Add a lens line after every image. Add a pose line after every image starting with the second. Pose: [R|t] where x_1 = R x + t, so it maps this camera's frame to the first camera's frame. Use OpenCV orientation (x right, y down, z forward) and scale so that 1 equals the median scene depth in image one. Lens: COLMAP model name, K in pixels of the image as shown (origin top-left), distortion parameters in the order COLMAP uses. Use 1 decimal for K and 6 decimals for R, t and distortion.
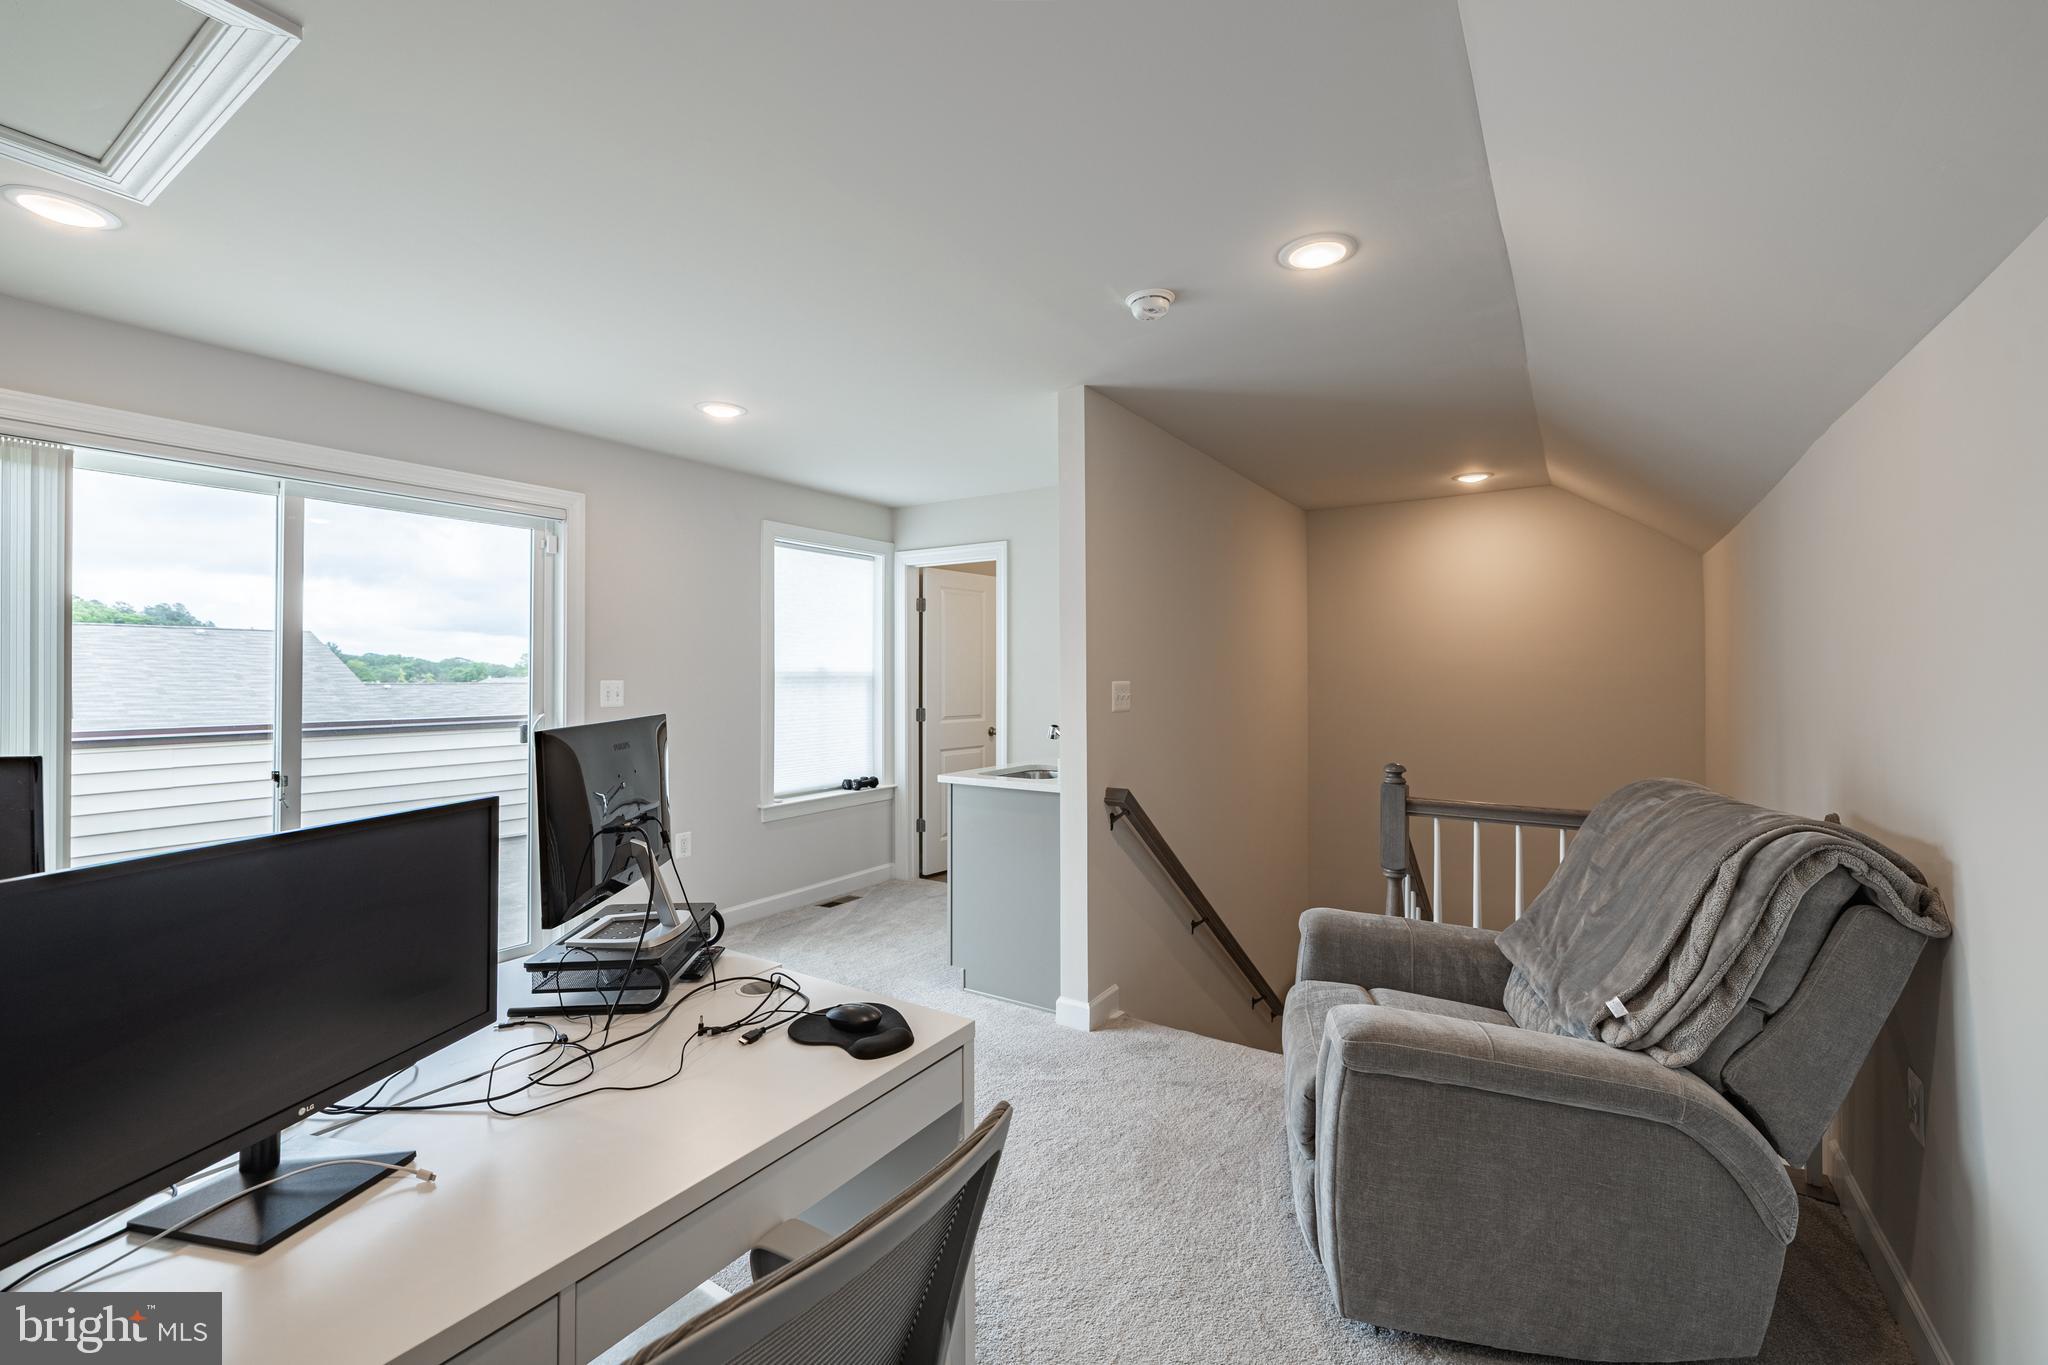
lens RADIAL K [[855.6, 0, 1019.8], [0, 855.6, 673.8], [0, 0, 1]] dist [0.002549, -0.000655]
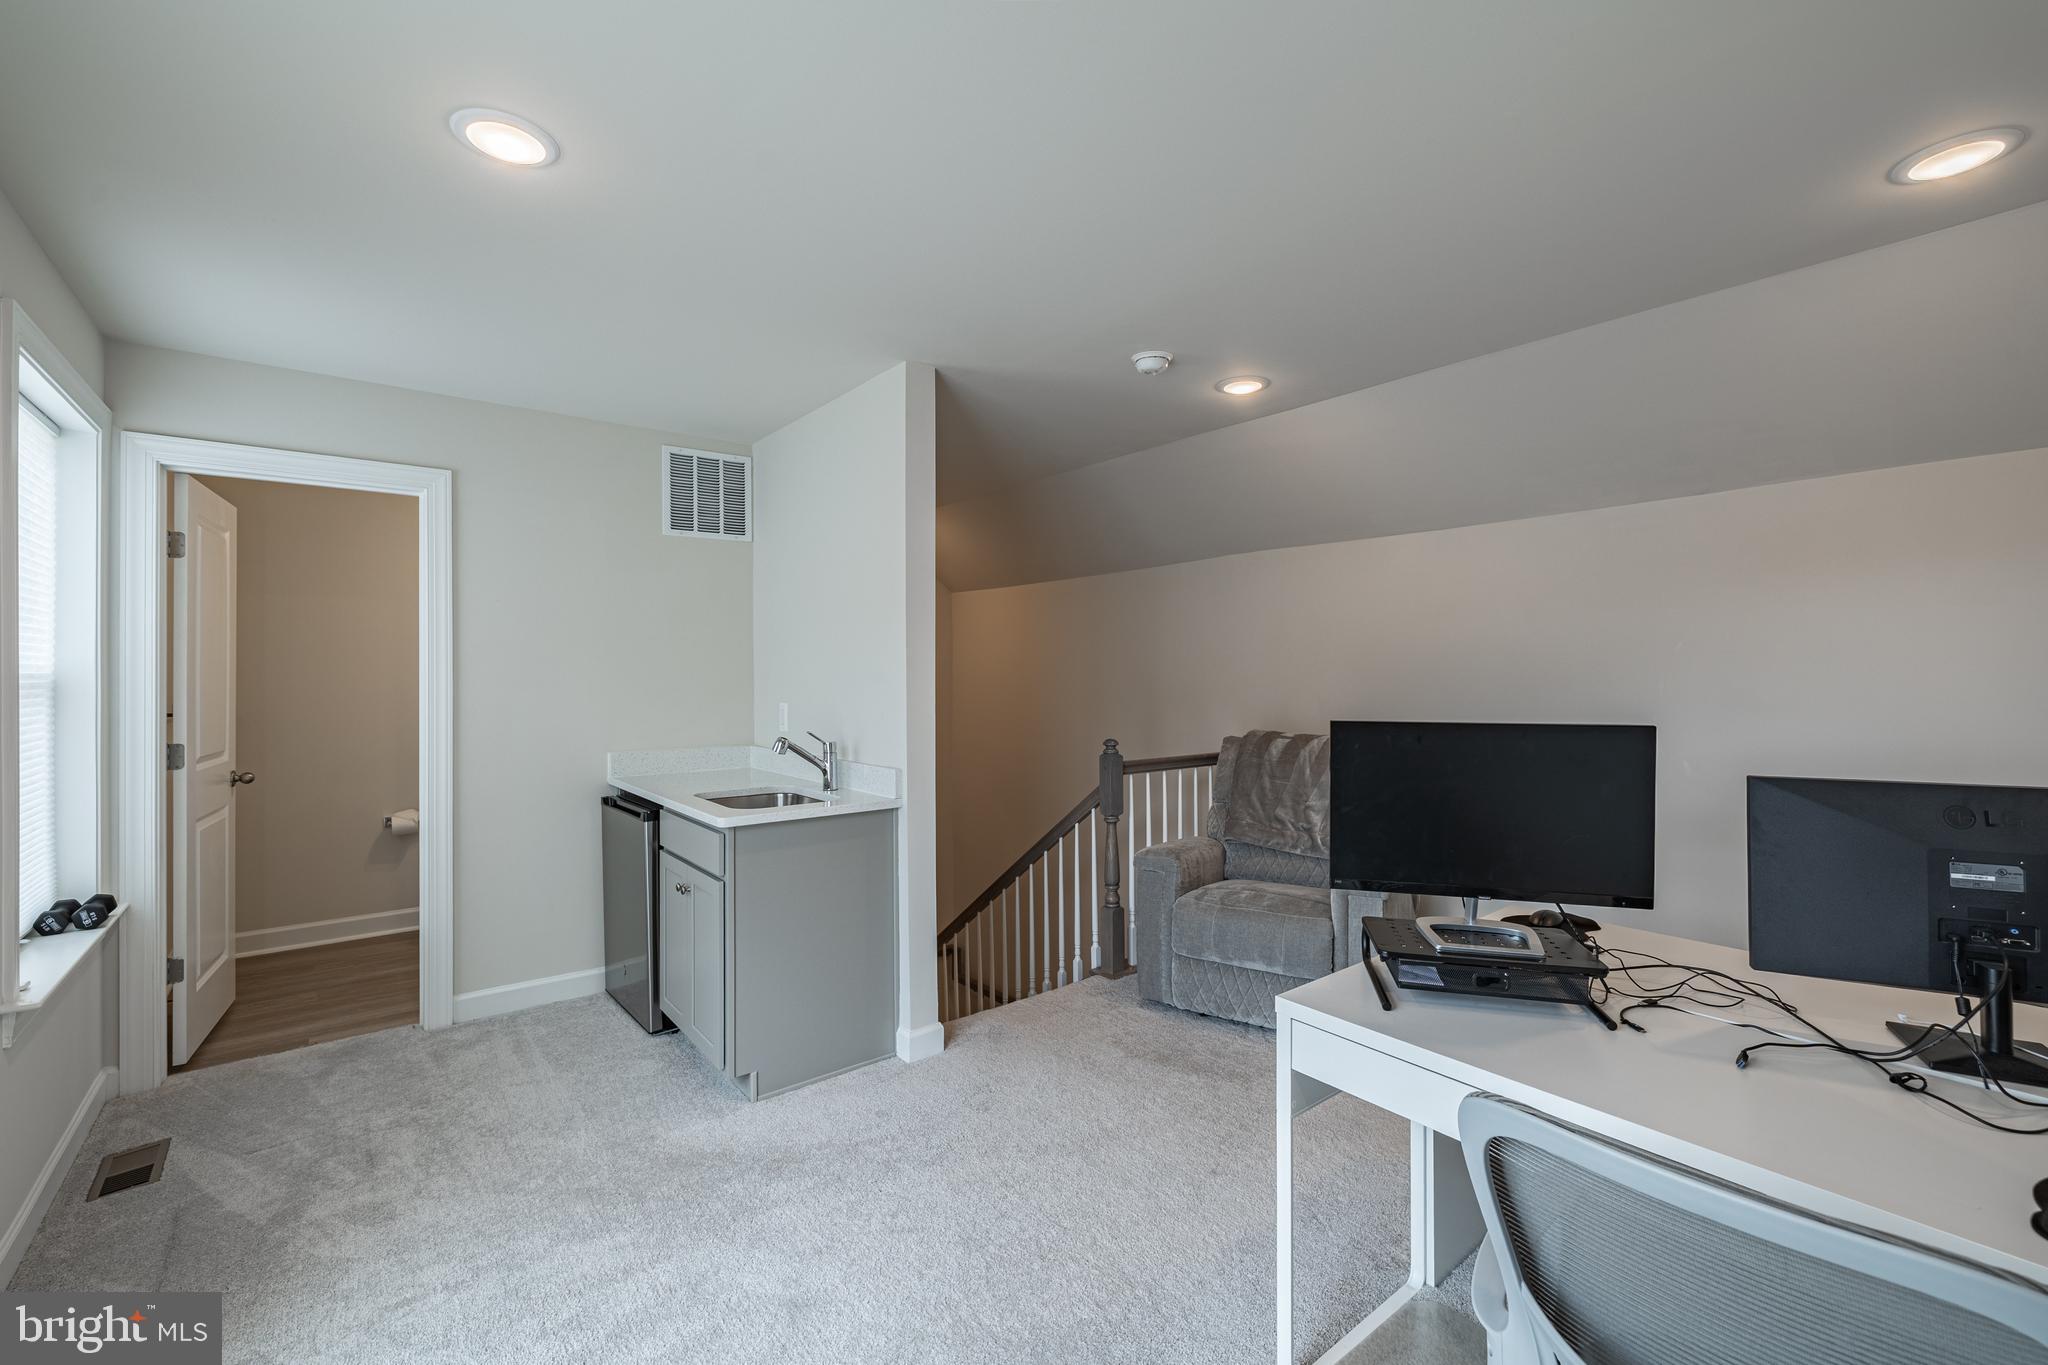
lens RADIAL K [[855.6, 0, 1019.7], [0, 855.6, 675.6], [0, 0, 1]] dist [0.002549, -0.000655]
pose [[0.306436, -0.004425, 0.951881, -0.530912], [0.003924, 0.999987, 0.003385, -0.001316], [-0.951883, 0.002698, 0.306449, 0.418158]]
